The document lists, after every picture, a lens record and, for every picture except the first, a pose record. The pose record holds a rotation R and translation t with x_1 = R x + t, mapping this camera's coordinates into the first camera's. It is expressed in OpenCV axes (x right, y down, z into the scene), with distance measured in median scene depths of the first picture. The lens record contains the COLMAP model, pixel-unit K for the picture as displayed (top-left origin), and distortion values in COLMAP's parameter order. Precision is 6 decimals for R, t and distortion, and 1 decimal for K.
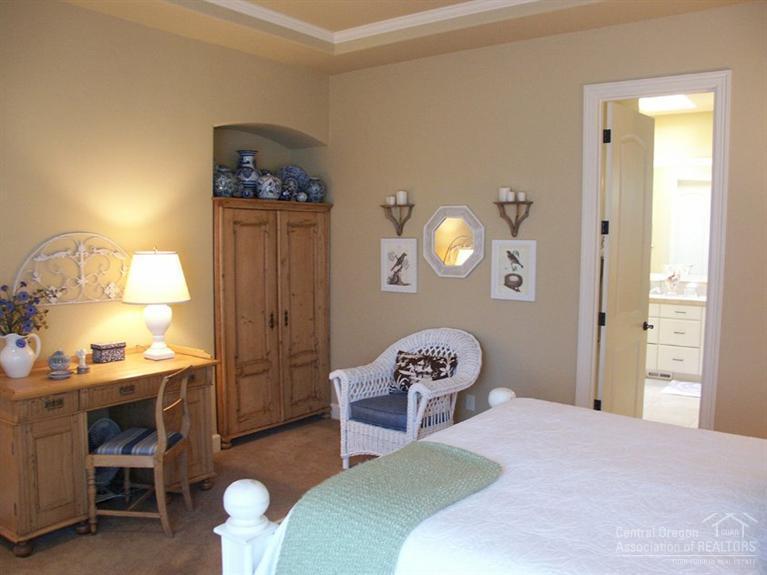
lens RADIAL K [[651.6, 0, 383.5], [0, 651.6, 287.5], [0, 0, 1]] dist [-0.104853, -0.005328]
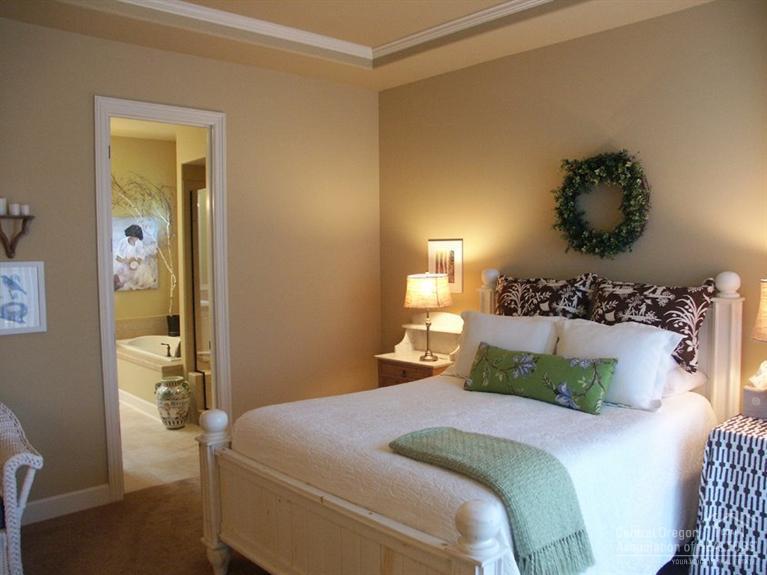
lens RADIAL K [[651.6, 0, 383.5], [0, 651.6, 287.5], [0, 0, 1]] dist [-0.104853, -0.005328]
pose [[0.178605, -0.065070, 0.981767, -0.503329], [0.088114, 0.994859, 0.049908, -0.038832], [-0.979967, 0.077594, 0.183421, 0.394971]]
